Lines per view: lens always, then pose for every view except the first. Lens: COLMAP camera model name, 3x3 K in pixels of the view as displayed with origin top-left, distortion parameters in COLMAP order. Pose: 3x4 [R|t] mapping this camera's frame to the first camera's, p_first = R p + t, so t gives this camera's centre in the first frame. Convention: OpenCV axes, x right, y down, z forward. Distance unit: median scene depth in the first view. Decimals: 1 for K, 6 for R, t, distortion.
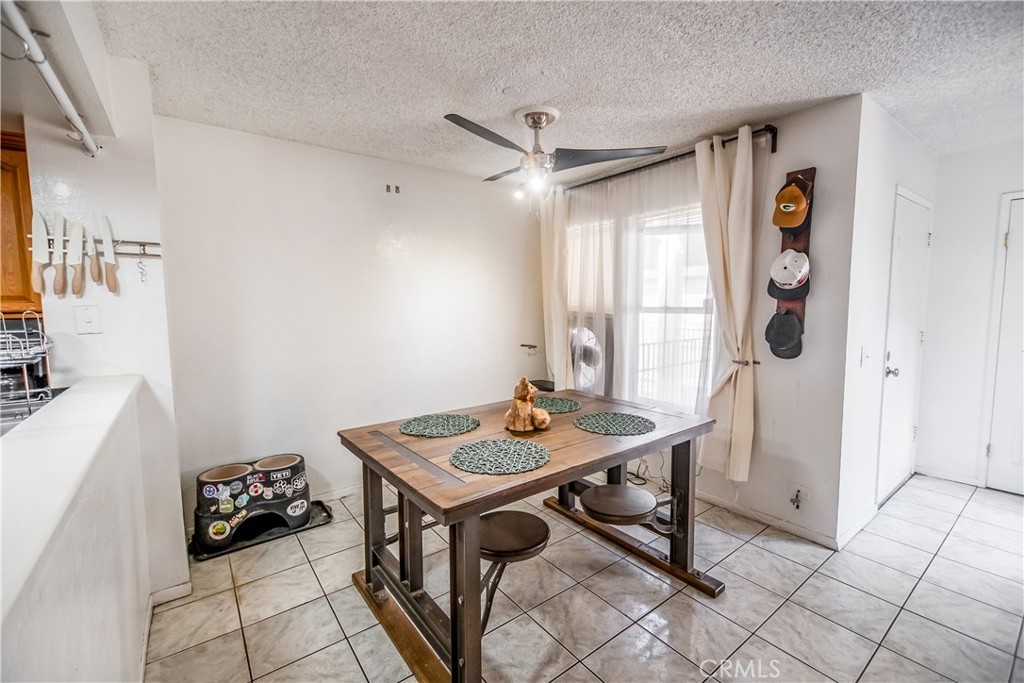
lens RADIAL K [[440.4, 0, 516.5], [0, 440.4, 341.3], [0, 0, 1]] dist [0.010160, -0.004964]
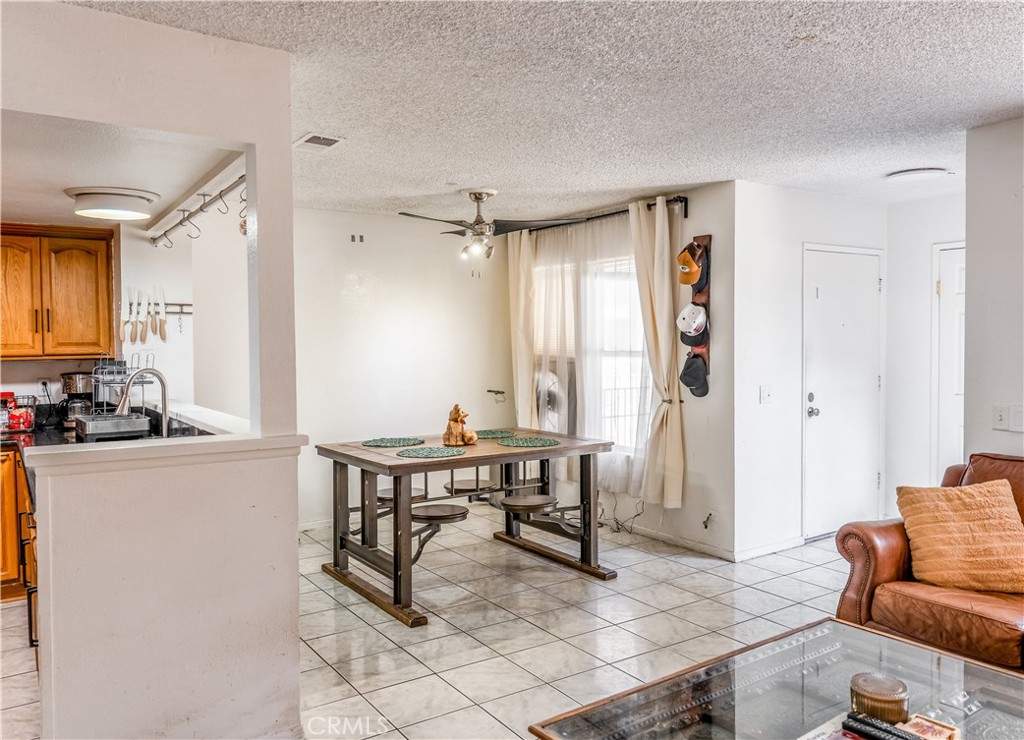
lens RADIAL K [[756.4, 0, 511.2], [0, 756.4, 363.2], [0, 0, 1]] dist [0.001240, -0.003609]
pose [[0.998647, 0.003534, -0.051877, 0.242994], [-0.006536, 0.998306, -0.057819, 0.072626], [0.051585, 0.058080, 0.996978, -1.023830]]
